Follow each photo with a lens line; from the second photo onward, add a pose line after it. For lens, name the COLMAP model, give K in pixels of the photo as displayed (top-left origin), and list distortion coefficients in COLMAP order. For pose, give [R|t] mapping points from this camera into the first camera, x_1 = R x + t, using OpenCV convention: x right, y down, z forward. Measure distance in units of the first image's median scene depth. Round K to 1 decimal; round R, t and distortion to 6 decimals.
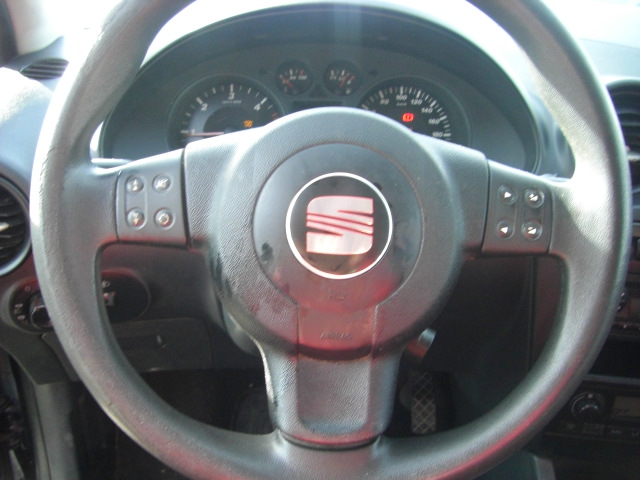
lens RADIAL K [[725.3, 0, 318.4], [0, 725.3, 241.1], [0, 0, 1]] dist [-0.137842, 0.000000]
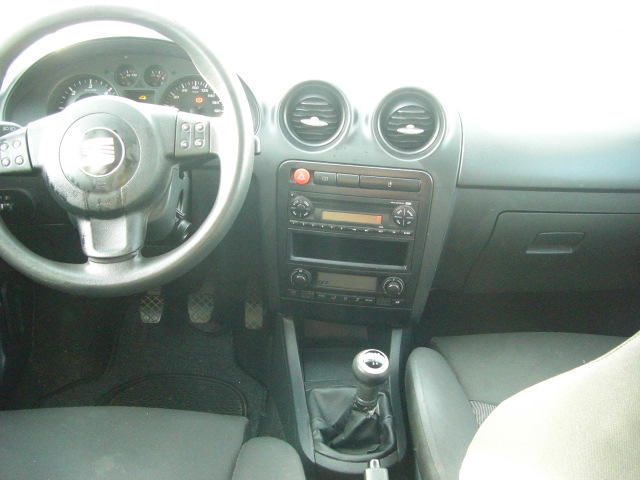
lens RADIAL K [[725.3, 0, 319.4], [0, 725.3, 236.3], [0, 0, 1]] dist [-0.137842, 0.000000]
pose [[0.999146, 0.011734, 0.039611, 0.335134], [-0.012174, 0.999866, 0.010898, 0.112535], [-0.039478, -0.011371, 0.999156, -0.622787]]
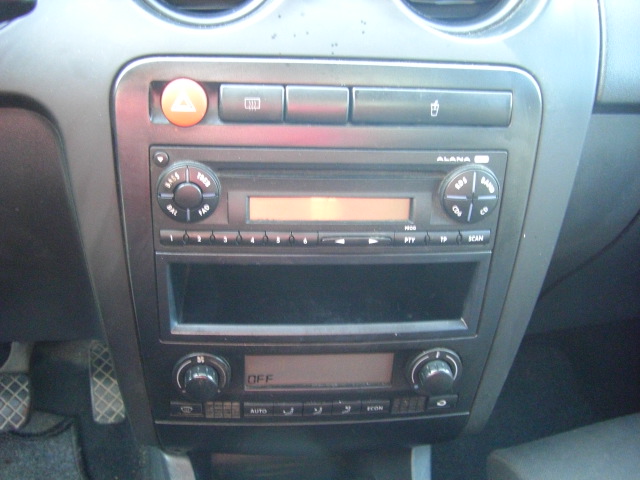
lens RADIAL K [[725.3, 0, 315.8], [0, 725.3, 240.9], [0, 0, 1]] dist [-0.137842, 0.000000]
pose [[0.974173, -0.078106, 0.211866, 0.332004], [0.070207, 0.996537, 0.044564, 0.087950], [-0.214613, -0.028538, 0.976282, 0.336340]]
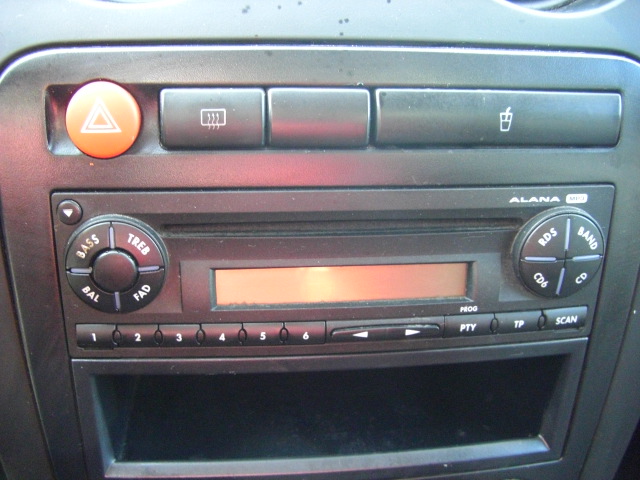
lens RADIAL K [[725.3, 0, 318.9], [0, 725.3, 243.0], [0, 0, 1]] dist [-0.137842, 0.000000]
pose [[0.969057, -0.092274, 0.228941, 0.371415], [0.100235, 0.994689, -0.023370, 0.076533], [-0.225569, 0.045594, 0.973160, 0.533213]]
